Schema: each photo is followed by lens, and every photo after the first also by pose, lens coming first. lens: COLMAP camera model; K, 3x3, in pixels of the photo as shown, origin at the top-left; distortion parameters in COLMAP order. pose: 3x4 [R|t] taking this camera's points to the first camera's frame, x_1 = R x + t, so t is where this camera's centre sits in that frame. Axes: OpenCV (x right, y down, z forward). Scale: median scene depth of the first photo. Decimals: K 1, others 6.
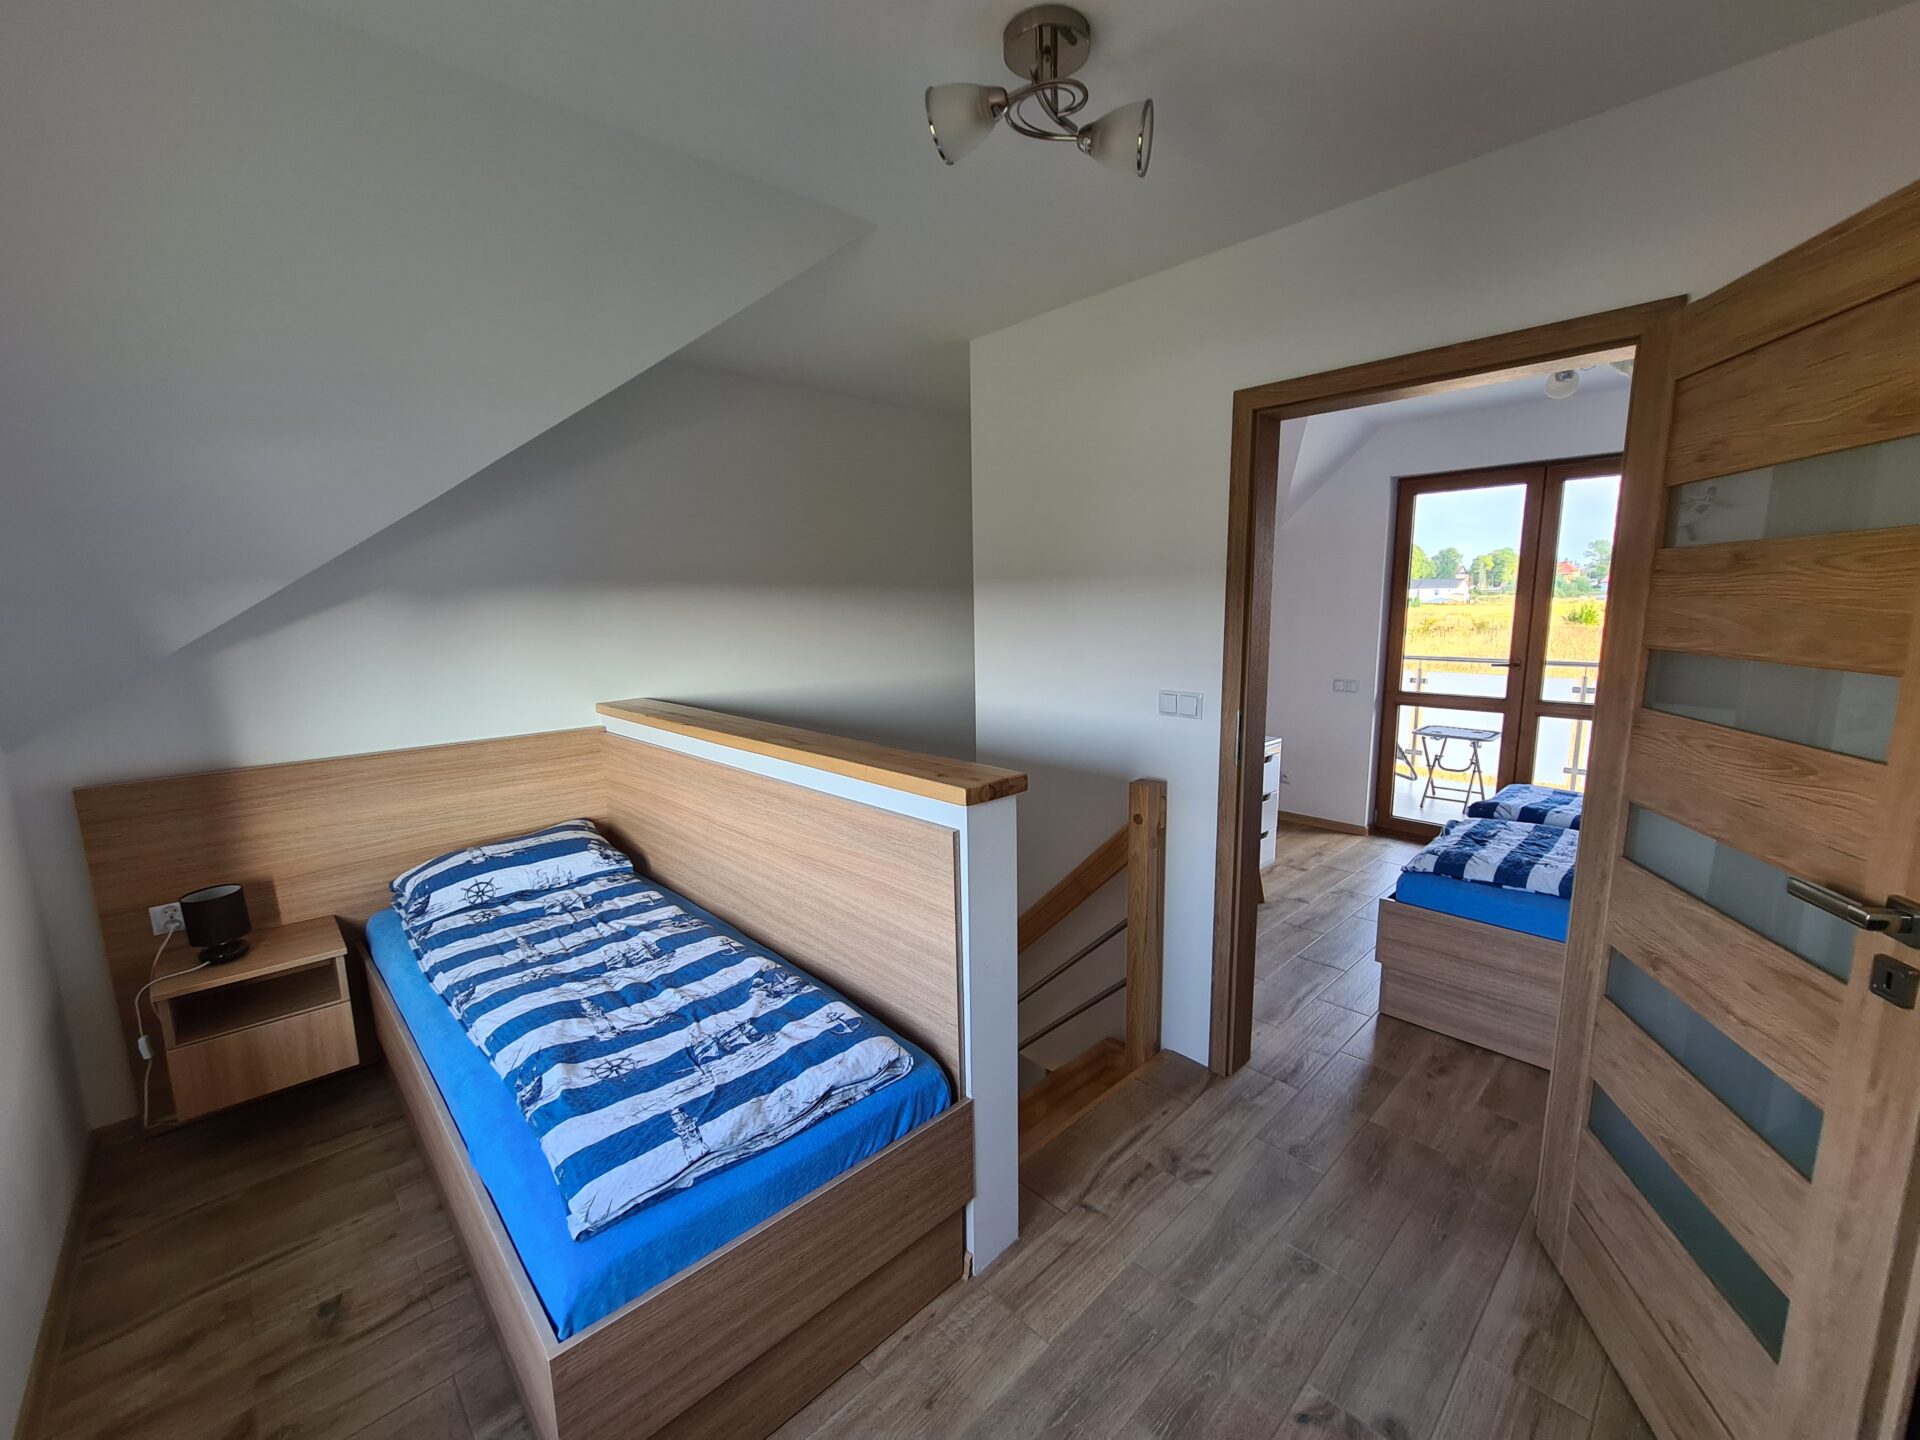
lens RADIAL K [[789.8, 0, 970.7], [0, 789.8, 730.0], [0, 0, 1]] dist [0.001876, 0.000827]
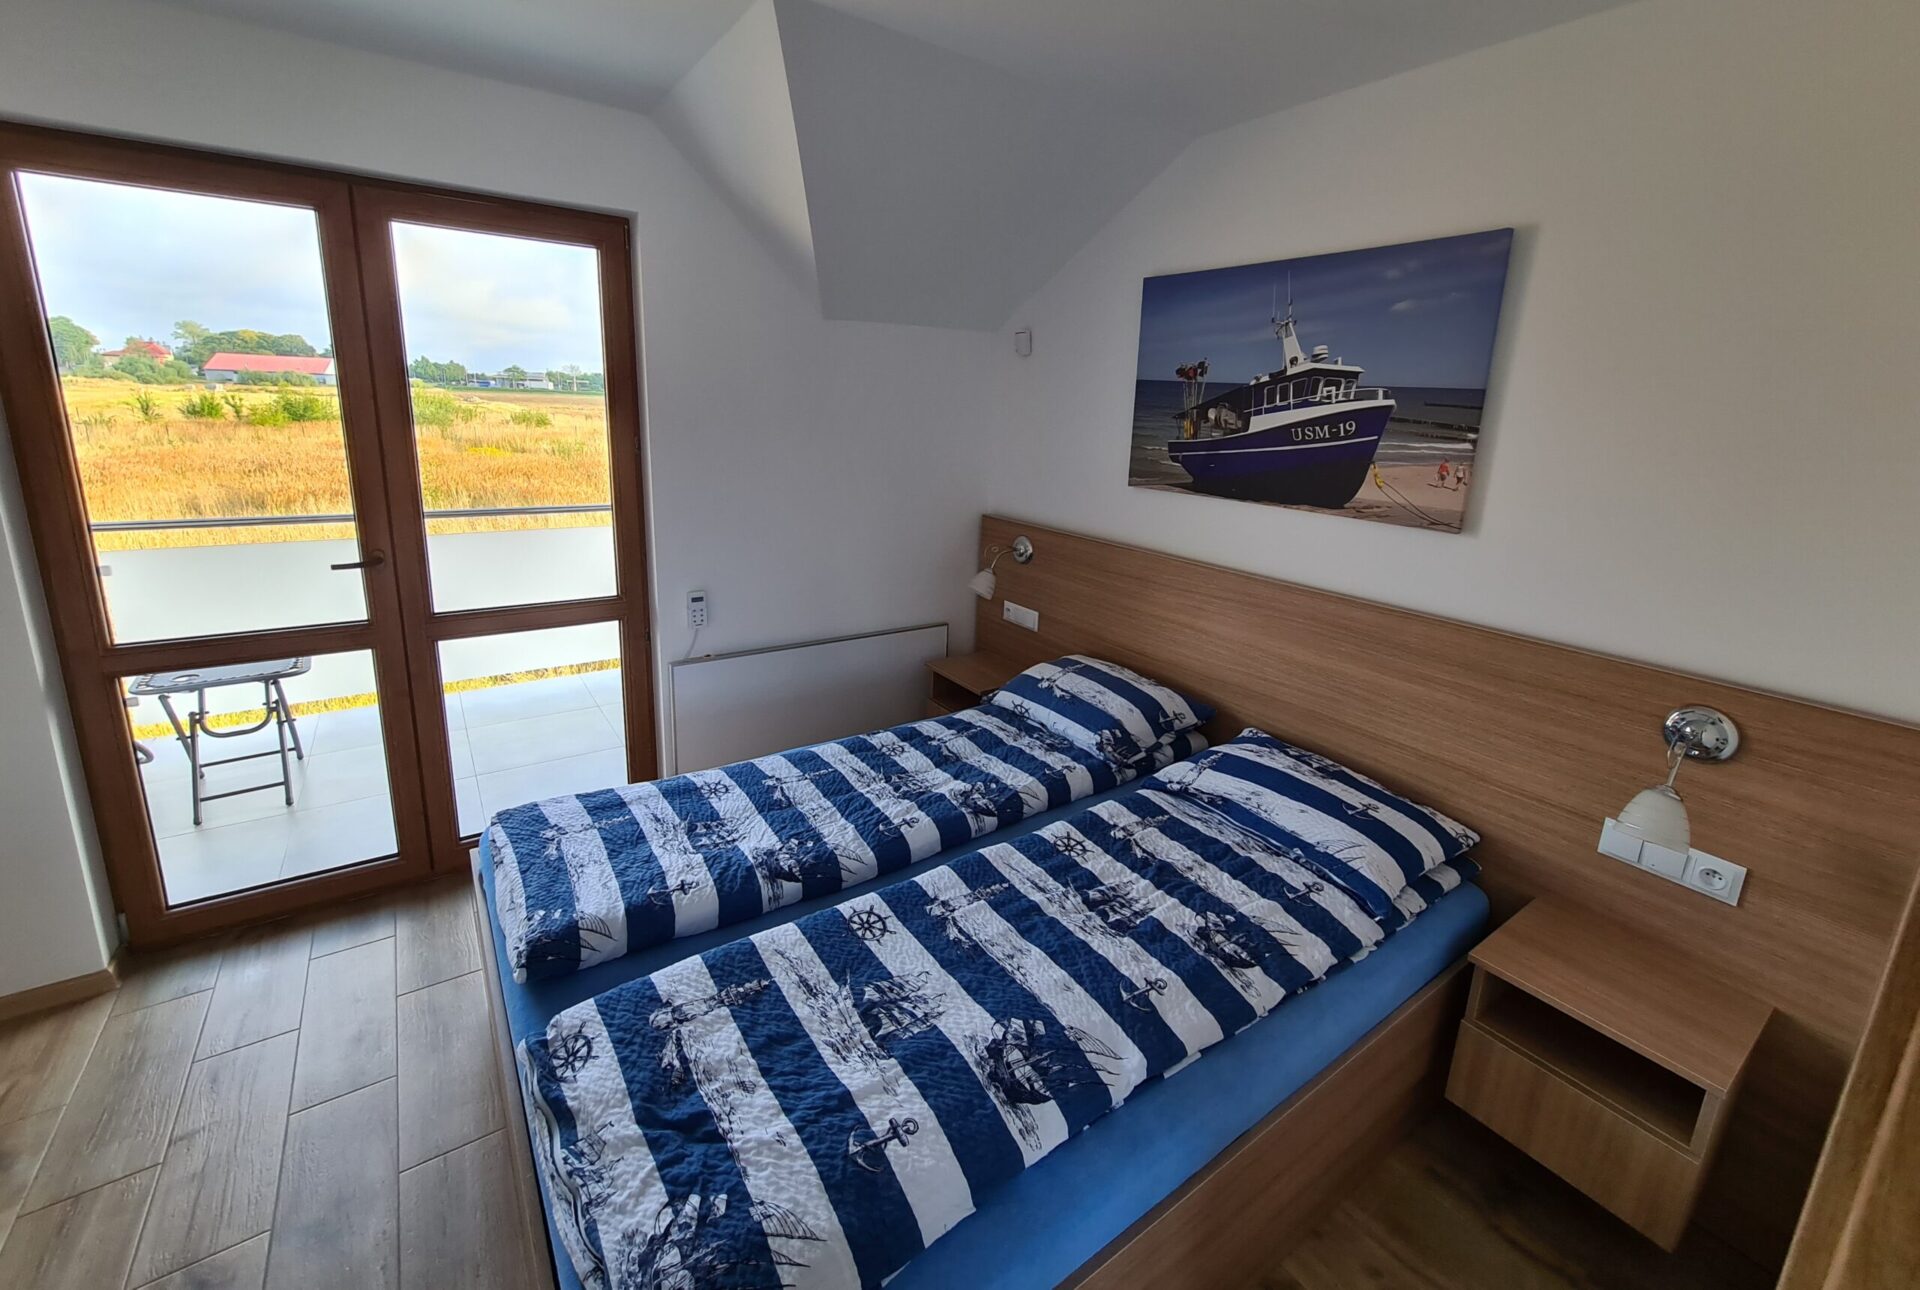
lens RADIAL K [[788.8, 0, 961.3], [0, 788.8, 577.1], [0, 0, 1]] dist [-0.002140, 0.000065]
pose [[0.152715, -0.189903, 0.969853, 0.224239], [0.122062, 0.977475, 0.172175, -0.113847], [-0.980703, 0.092088, 0.172454, 0.512886]]
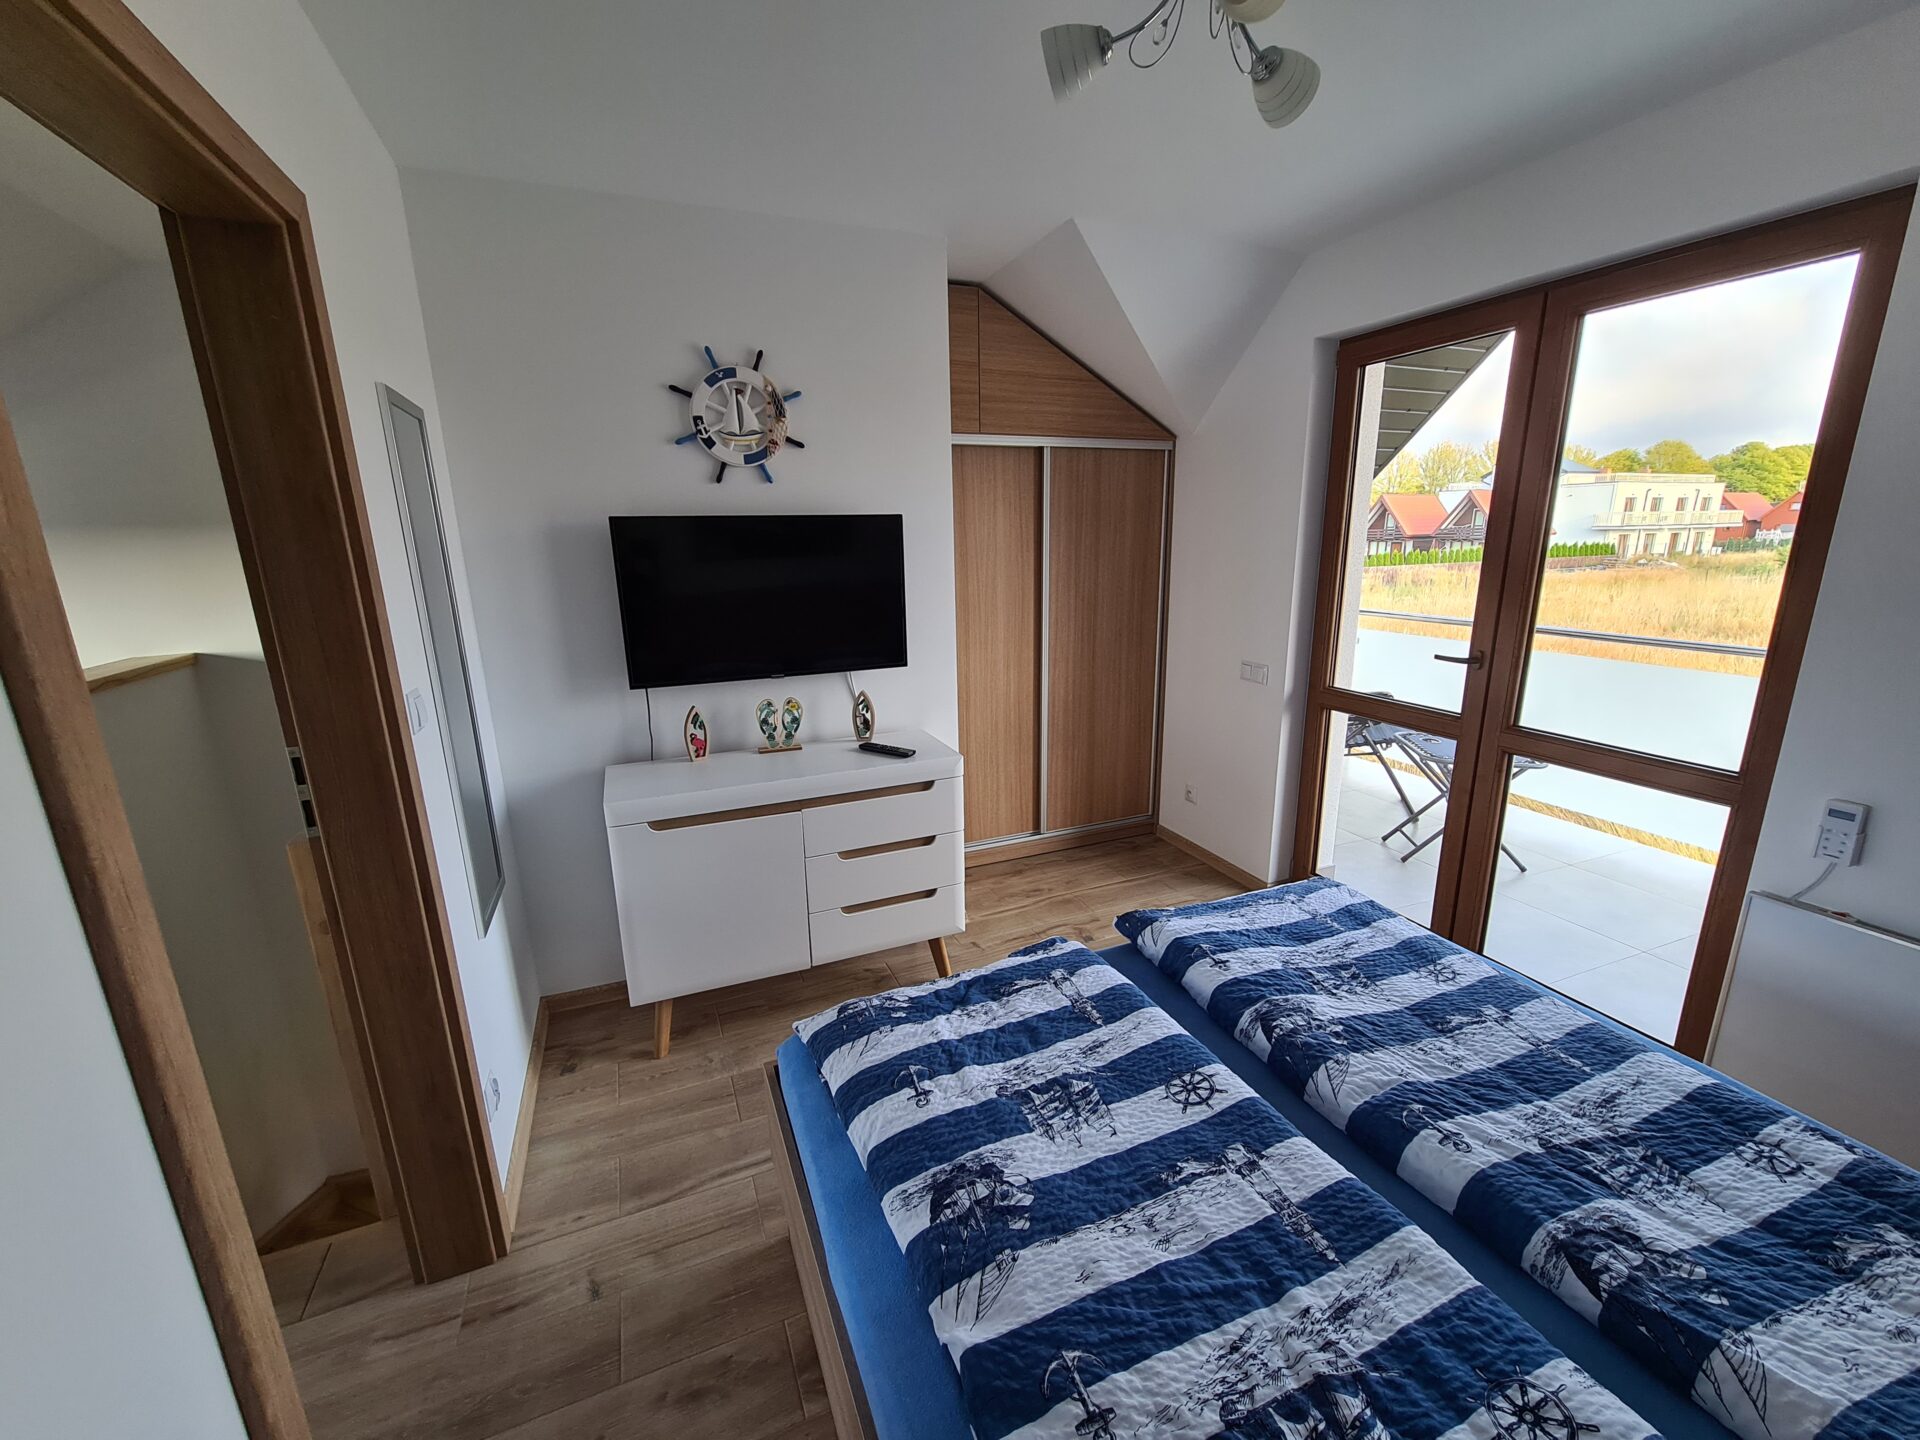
lens RADIAL K [[789.8, 0, 970.7], [0, 789.8, 730.0], [0, 0, 1]] dist [0.001876, 0.000827]
pose [[0.935563, 0.088068, -0.342003, 0.540143], [-0.056410, 0.993240, 0.101454, -0.067992], [0.348626, -0.075624, 0.934206, 0.330162]]
